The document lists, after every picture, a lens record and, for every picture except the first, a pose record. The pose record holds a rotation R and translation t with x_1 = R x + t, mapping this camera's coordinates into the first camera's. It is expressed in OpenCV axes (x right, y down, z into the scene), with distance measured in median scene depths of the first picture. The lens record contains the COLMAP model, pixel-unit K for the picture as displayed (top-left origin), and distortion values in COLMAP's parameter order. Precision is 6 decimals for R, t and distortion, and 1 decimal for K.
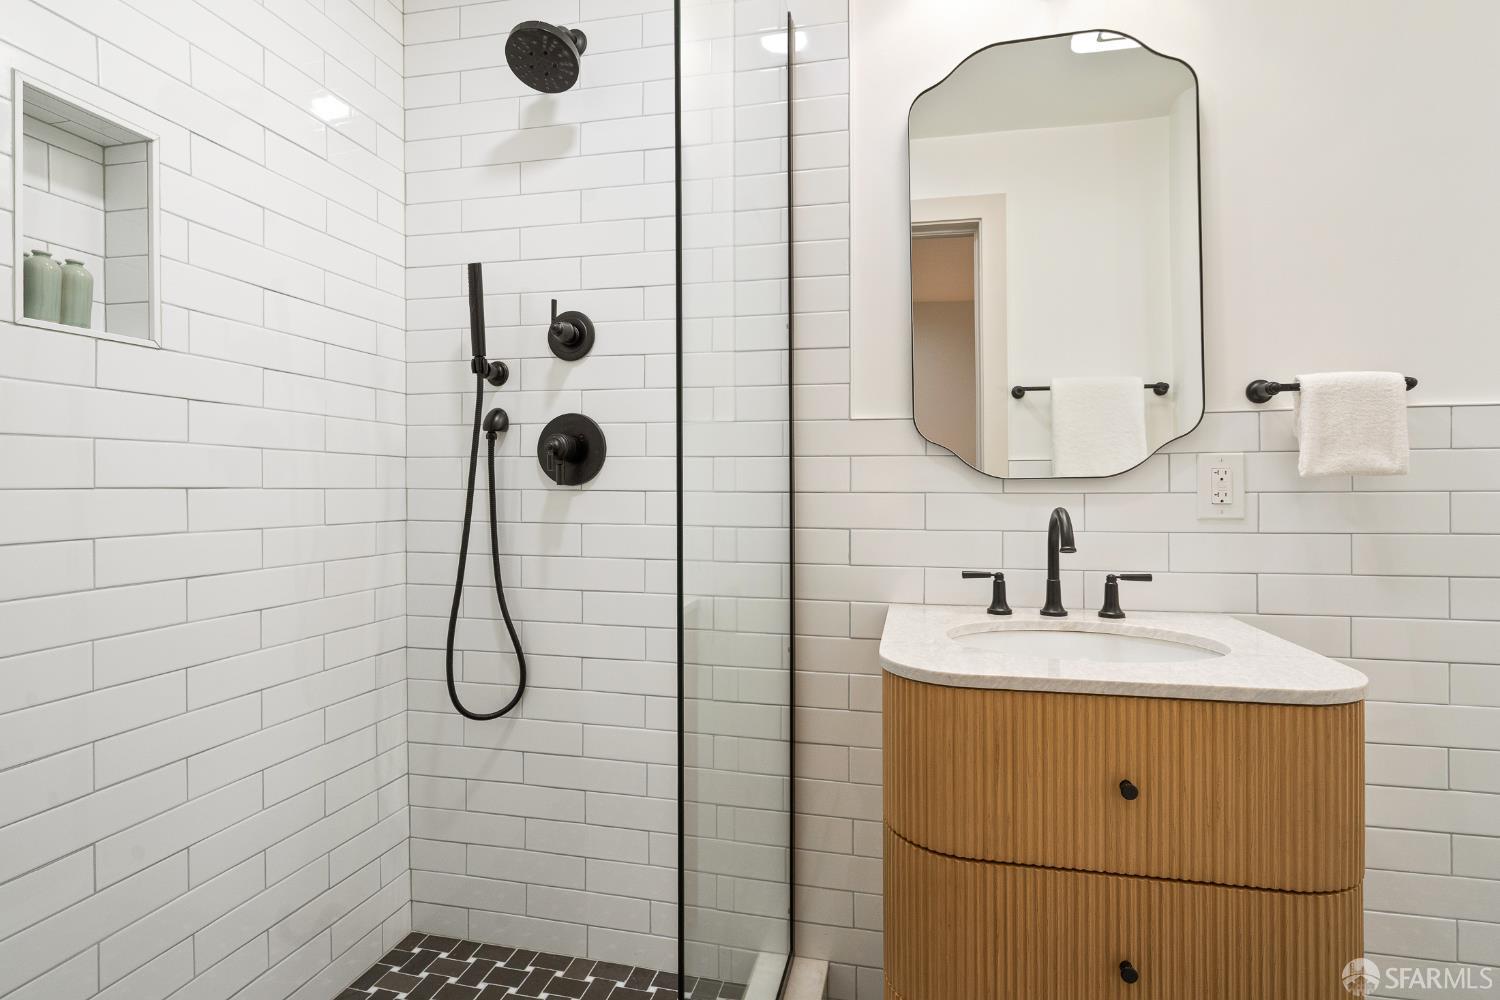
lens RADIAL K [[789.3, 0, 747.1], [0, 789.3, 496.7], [0, 0, 1]] dist [0.002561, 0.000501]
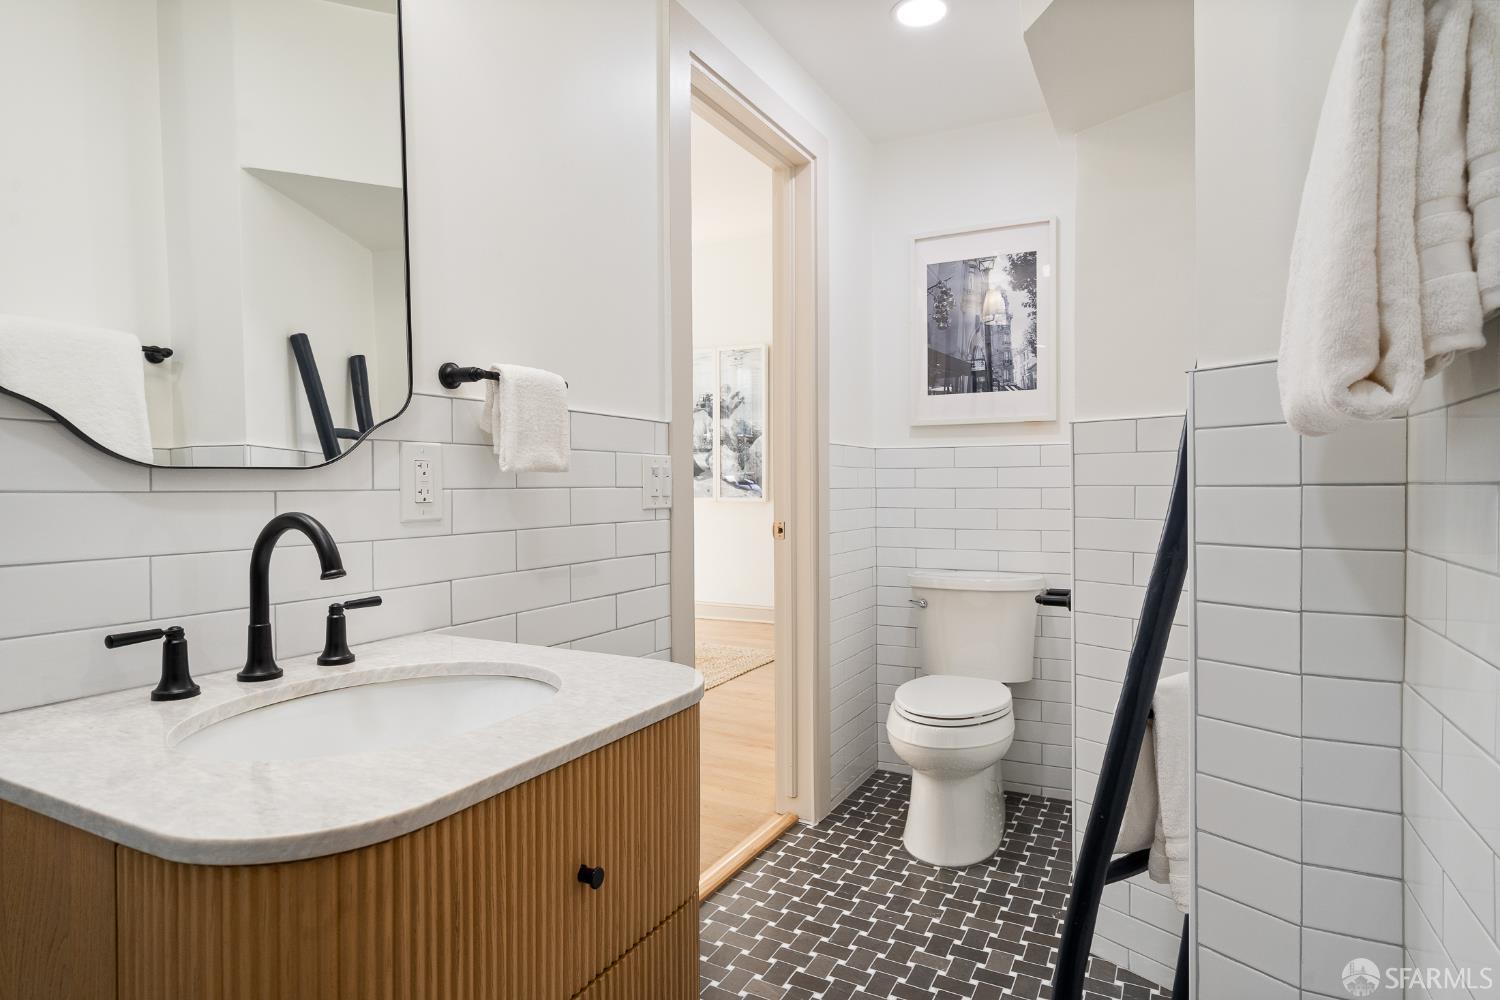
lens RADIAL K [[830.7, 0, 748.4], [0, 830.7, 492.5], [0, 0, 1]] dist [0.001836, 0.000224]
pose [[0.254420, -0.005289, 0.967079, -0.173483], [0.012929, 0.999914, 0.002067, 0.000676], [-0.967007, 0.011977, 0.254466, 0.443291]]
